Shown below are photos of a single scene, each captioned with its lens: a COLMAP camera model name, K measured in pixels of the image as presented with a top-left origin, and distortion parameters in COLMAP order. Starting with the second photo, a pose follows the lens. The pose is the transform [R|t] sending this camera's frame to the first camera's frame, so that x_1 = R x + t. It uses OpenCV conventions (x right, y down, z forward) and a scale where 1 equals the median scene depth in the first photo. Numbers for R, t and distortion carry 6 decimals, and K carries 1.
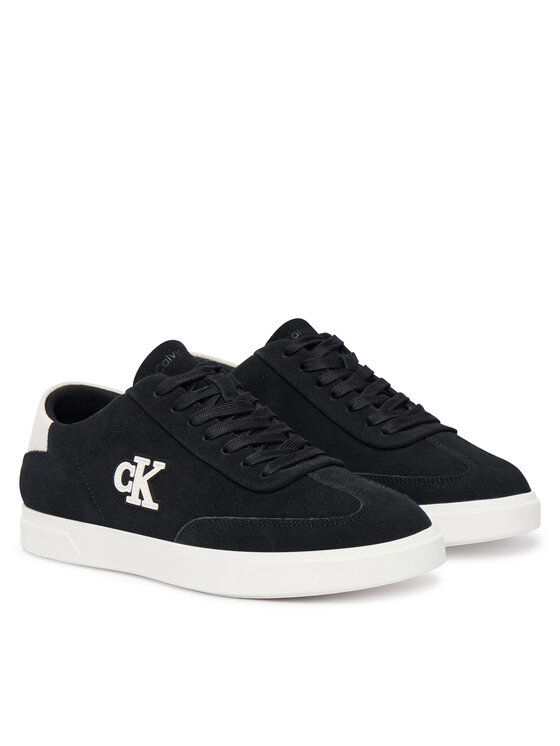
lens RADIAL K [[2198.4, 0, 280.0], [0, 2198.4, 373.0], [0, 0, 1]] dist [0.013511, -0.052374]
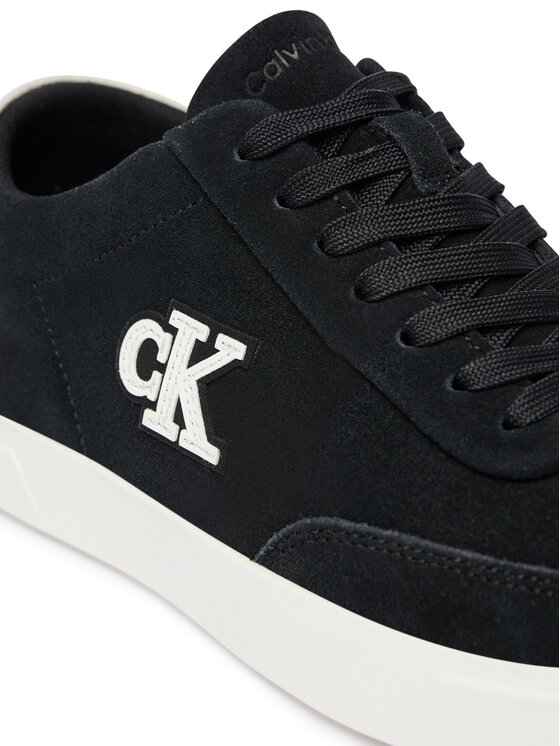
lens RADIAL K [[1886.7, 0, 280.0], [0, 1886.7, 373.0], [0, 0, 1]] dist [0.022488, -0.064154]
pose [[0.993566, 0.095118, -0.061471, -0.025614], [-0.079552, 0.972482, 0.218974, -0.026281], [0.080607, -0.212675, 0.973793, 0.676648]]
